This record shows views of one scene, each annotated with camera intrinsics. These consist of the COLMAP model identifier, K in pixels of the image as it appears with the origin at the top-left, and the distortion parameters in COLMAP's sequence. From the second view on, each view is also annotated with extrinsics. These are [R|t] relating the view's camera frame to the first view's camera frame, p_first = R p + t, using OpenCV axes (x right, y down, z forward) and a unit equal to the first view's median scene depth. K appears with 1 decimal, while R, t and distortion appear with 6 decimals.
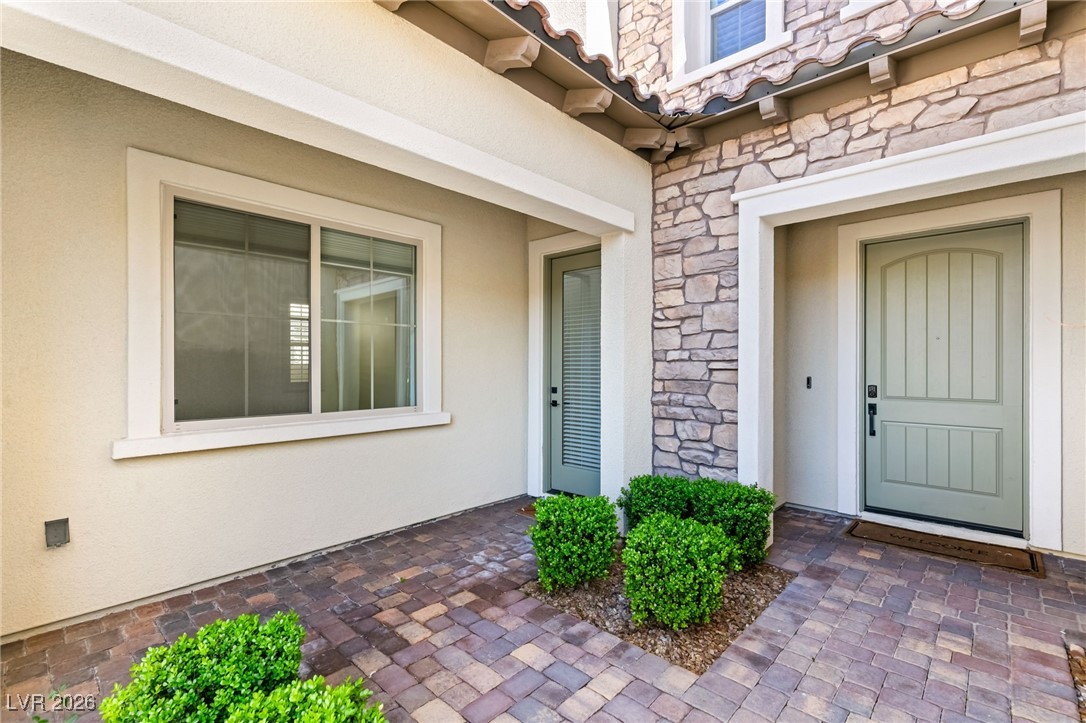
lens RADIAL K [[491.4, 0, 544.1], [0, 491.4, 361.3], [0, 0, 1]] dist [0.003495, -0.001354]
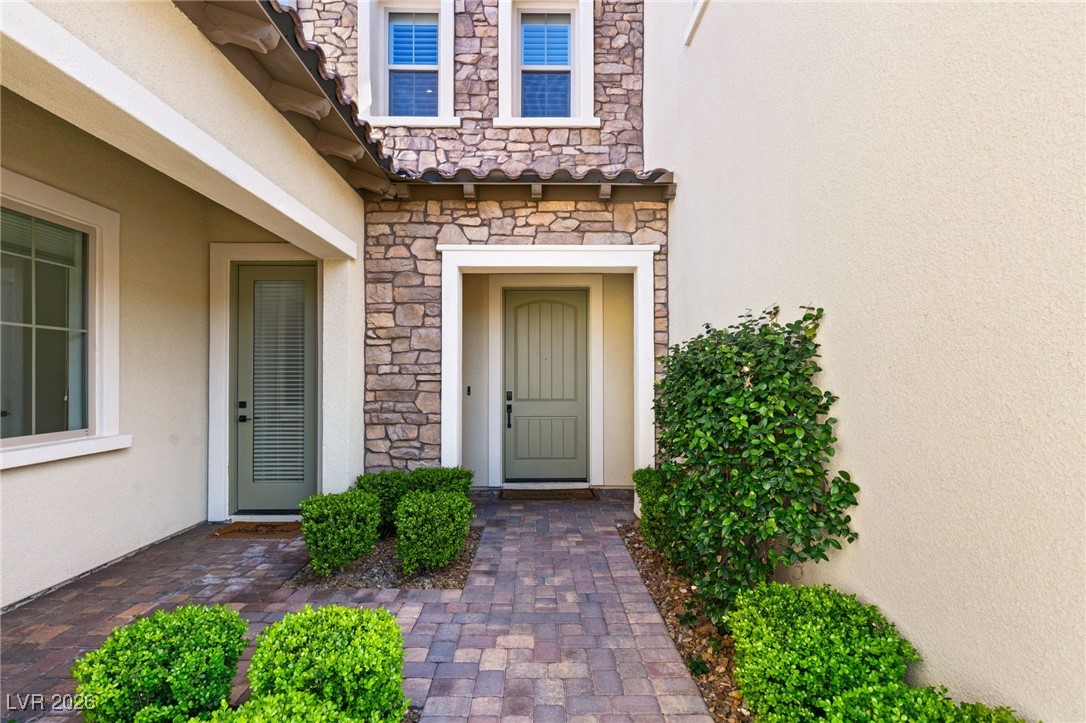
lens RADIAL K [[523.8, 0, 544.8], [0, 523.8, 365.8], [0, 0, 1]] dist [-0.002222, -0.000238]
pose [[0.726257, 0.011533, 0.687326, -0.331964], [-0.001651, 0.999886, -0.015033, -0.002341], [-0.687421, 0.009783, 0.726193, -0.174672]]
